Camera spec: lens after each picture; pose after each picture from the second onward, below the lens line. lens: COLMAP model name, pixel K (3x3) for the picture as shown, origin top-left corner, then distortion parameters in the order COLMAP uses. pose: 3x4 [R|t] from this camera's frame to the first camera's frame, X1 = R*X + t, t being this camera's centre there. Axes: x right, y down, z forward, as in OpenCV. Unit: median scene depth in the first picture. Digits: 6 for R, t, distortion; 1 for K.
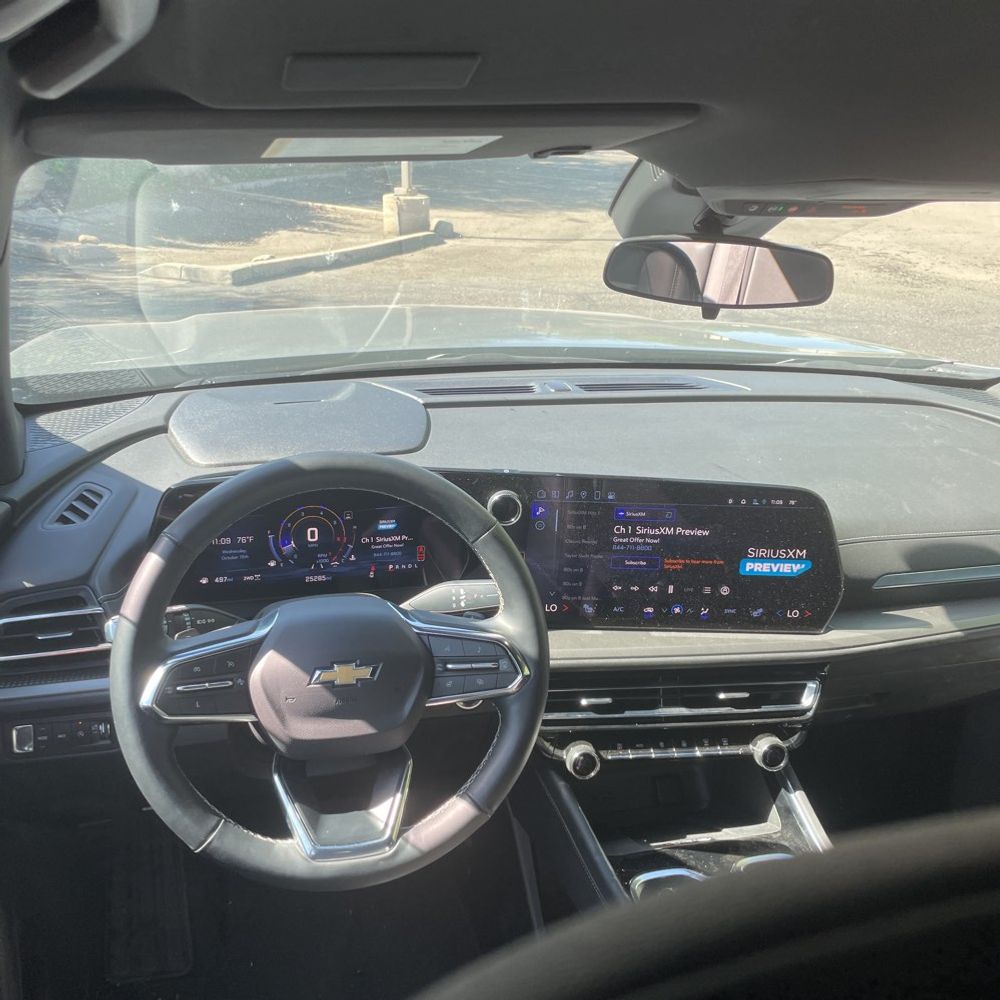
lens RADIAL K [[988.0, 0, 476.8], [0, 988.0, 500.4], [0, 0, 1]] dist [0.089656, -0.121032]
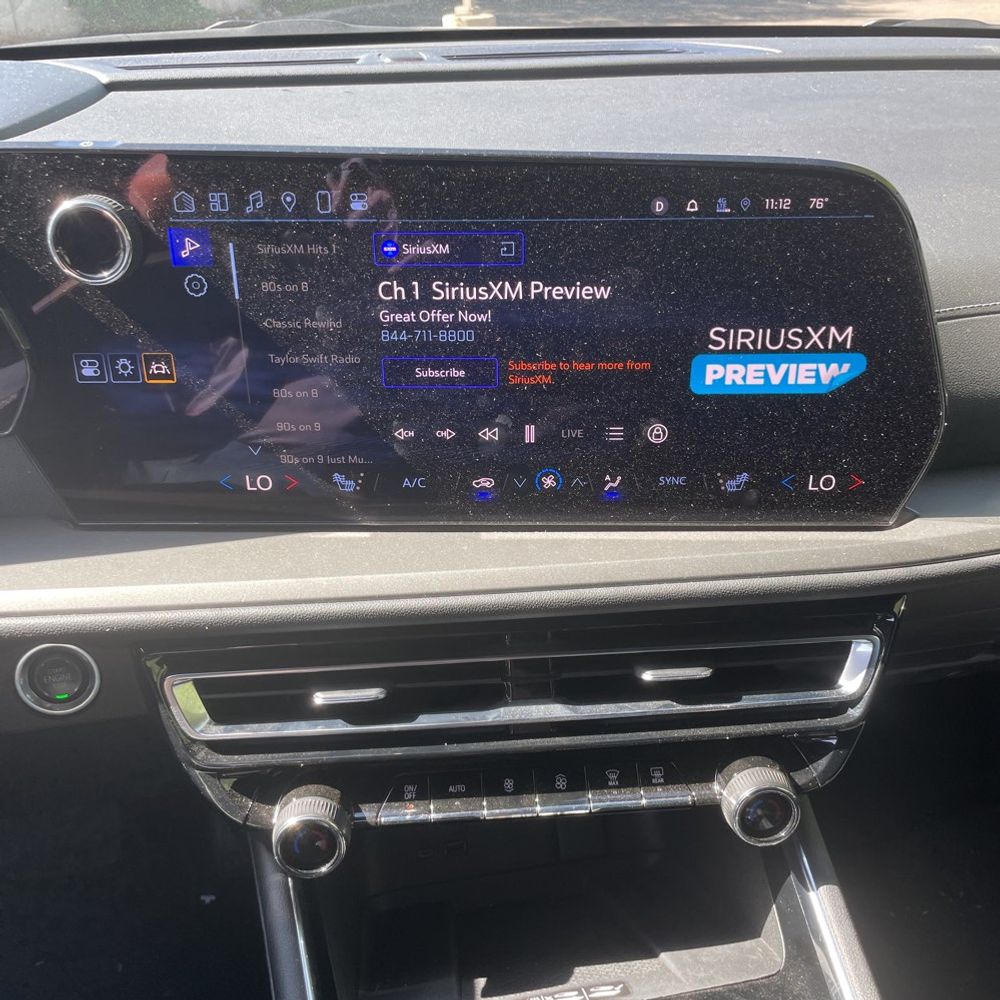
lens RADIAL K [[985.7, 0, 500.0], [0, 985.7, 500.0], [0, 0, 1]] dist [0.056194, -0.015350]
pose [[0.996472, -0.019758, -0.081563, 0.218470], [0.029646, 0.992104, 0.121867, 0.066224], [0.078511, -0.123855, 0.989190, 0.578156]]
